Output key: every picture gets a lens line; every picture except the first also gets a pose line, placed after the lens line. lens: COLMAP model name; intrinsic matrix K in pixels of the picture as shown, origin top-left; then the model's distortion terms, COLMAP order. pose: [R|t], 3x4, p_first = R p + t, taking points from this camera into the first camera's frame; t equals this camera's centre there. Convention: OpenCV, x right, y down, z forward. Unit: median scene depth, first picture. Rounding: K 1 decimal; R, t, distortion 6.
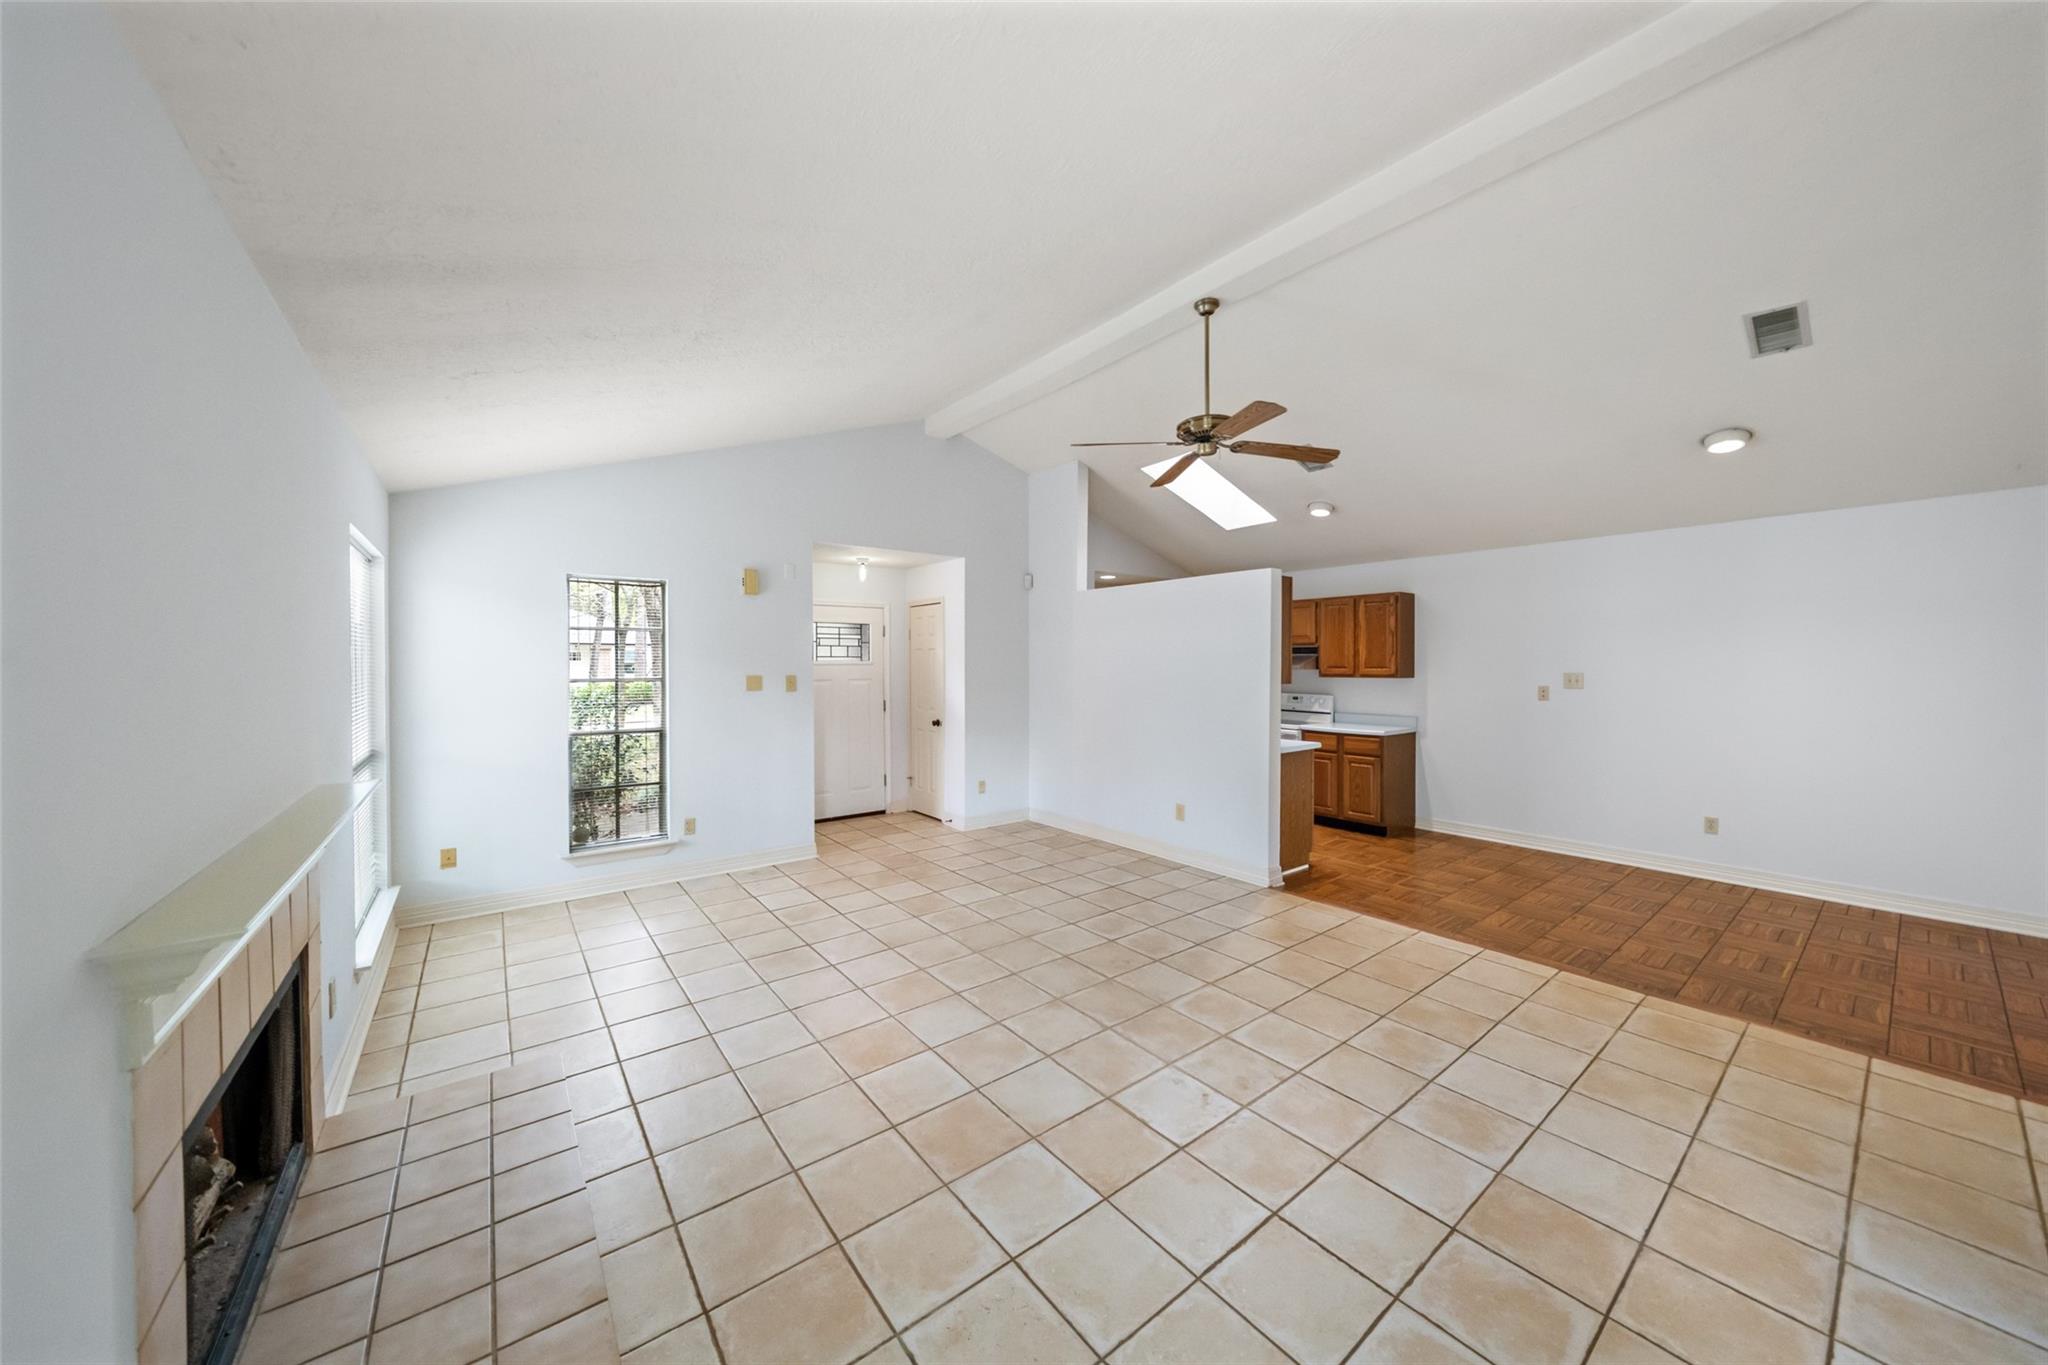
lens RADIAL K [[703.1, 0, 1031.5], [0, 703.1, 675.1], [0, 0, 1]] dist [-0.006835, 0.000172]
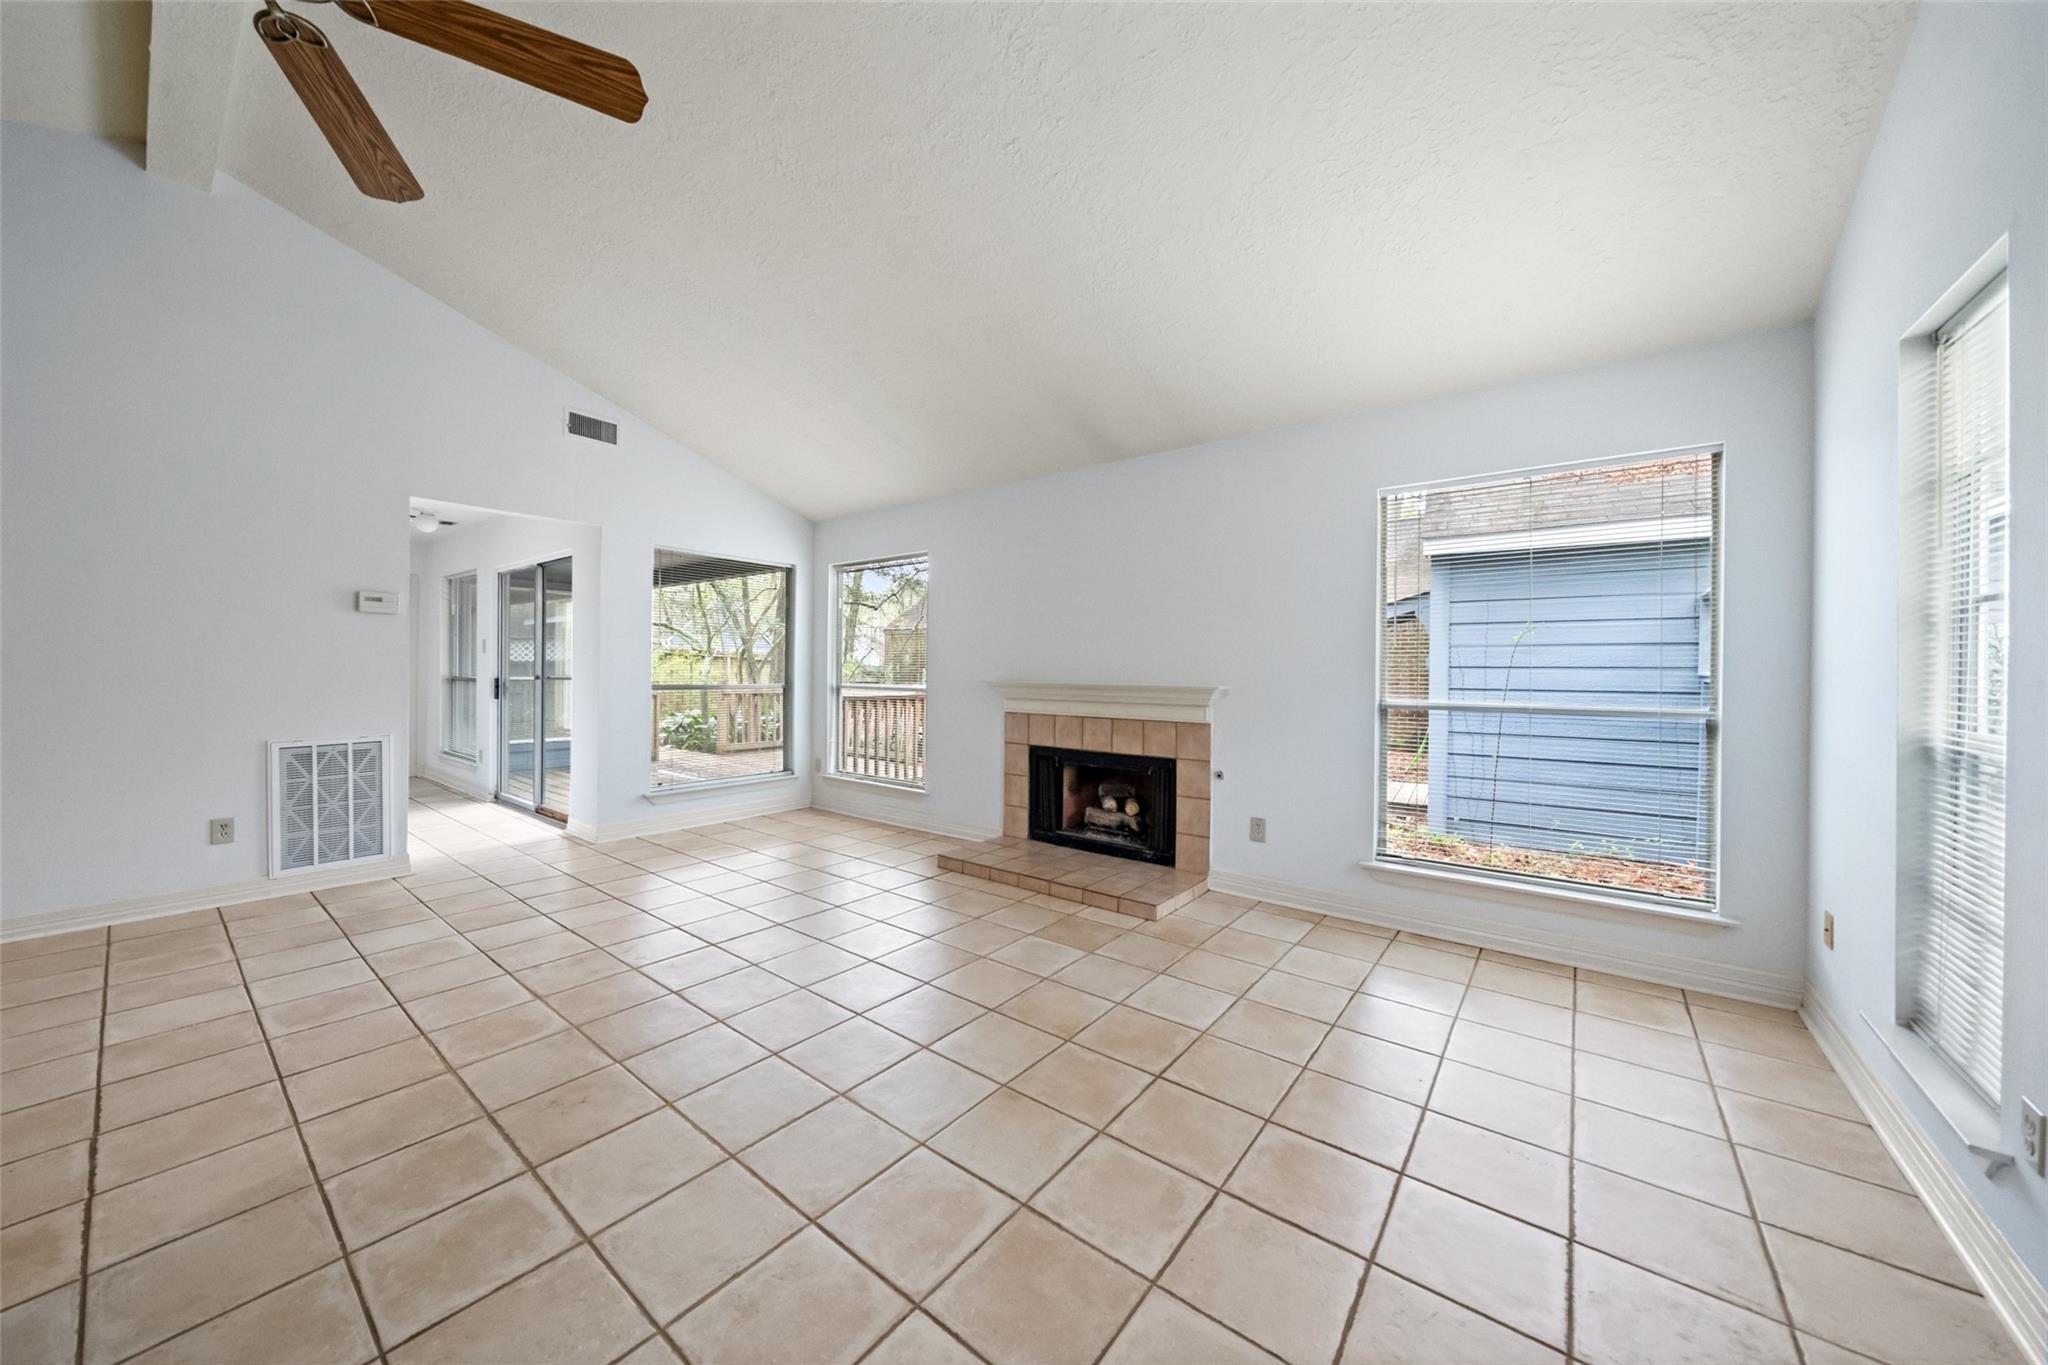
lens RADIAL K [[703.1, 0, 1023.3], [0, 703.1, 669.7], [0, 0, 1]] dist [-0.006835, 0.000172]
pose [[-0.970063, -0.007144, -0.242750, -0.082437], [-0.011827, 0.999771, 0.017838, 0.059792], [0.242567, 0.020175, -0.969925, 1.617861]]
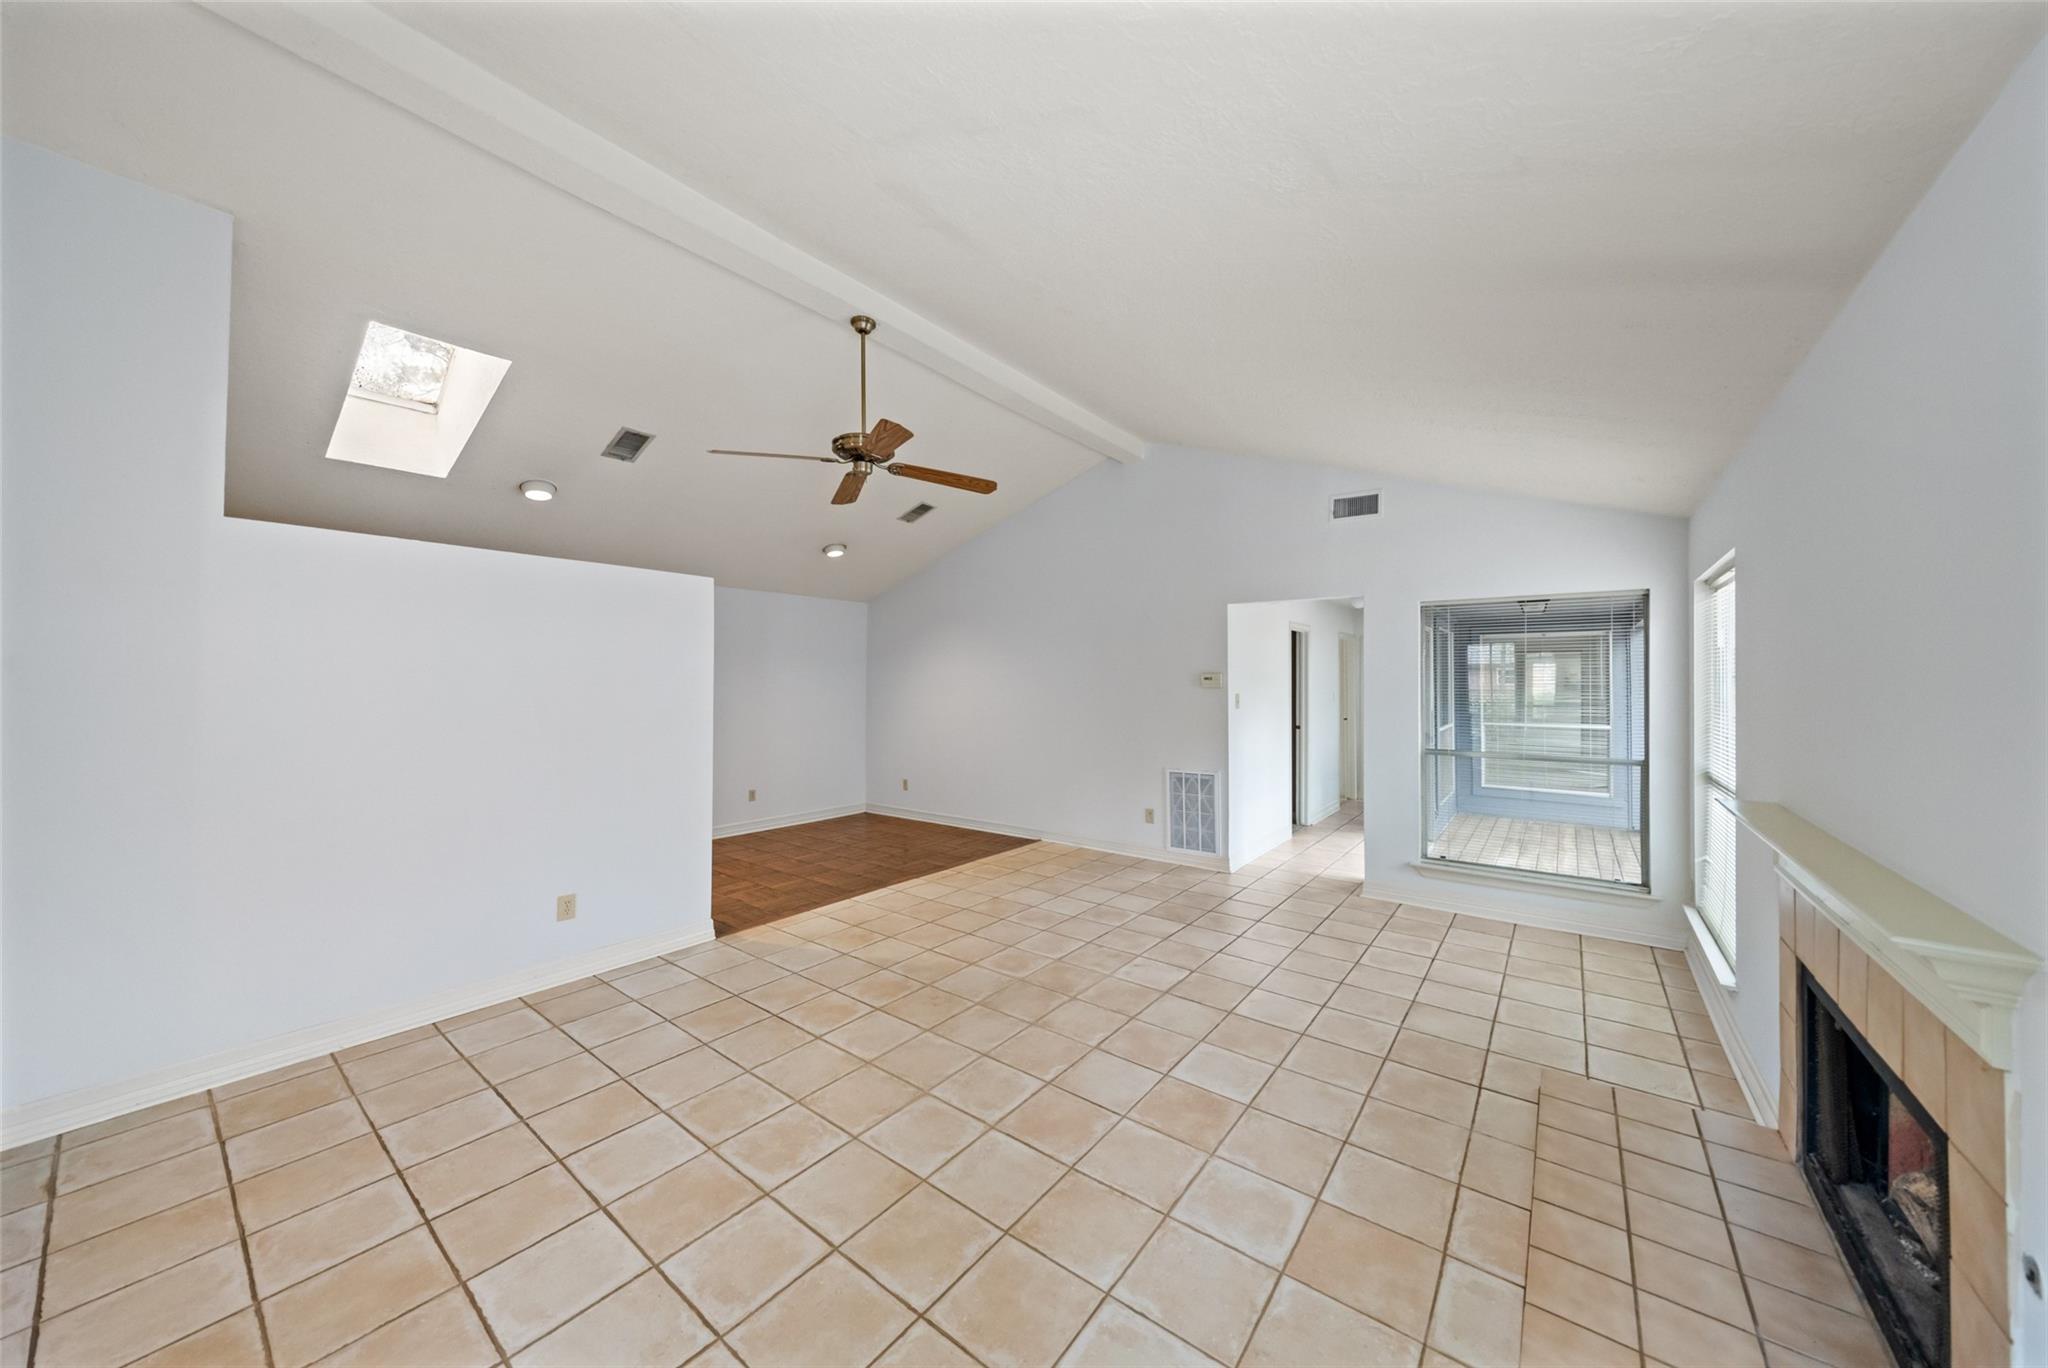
lens RADIAL K [[703.1, 0, 1032.3], [0, 703.1, 674.4], [0, 0, 1]] dist [-0.006835, 0.000172]
pose [[-0.255488, 0.012660, 0.966729, -0.827935], [0.014807, 0.999848, -0.009180, -0.018854], [-0.966699, 0.011969, -0.255636, 1.118818]]
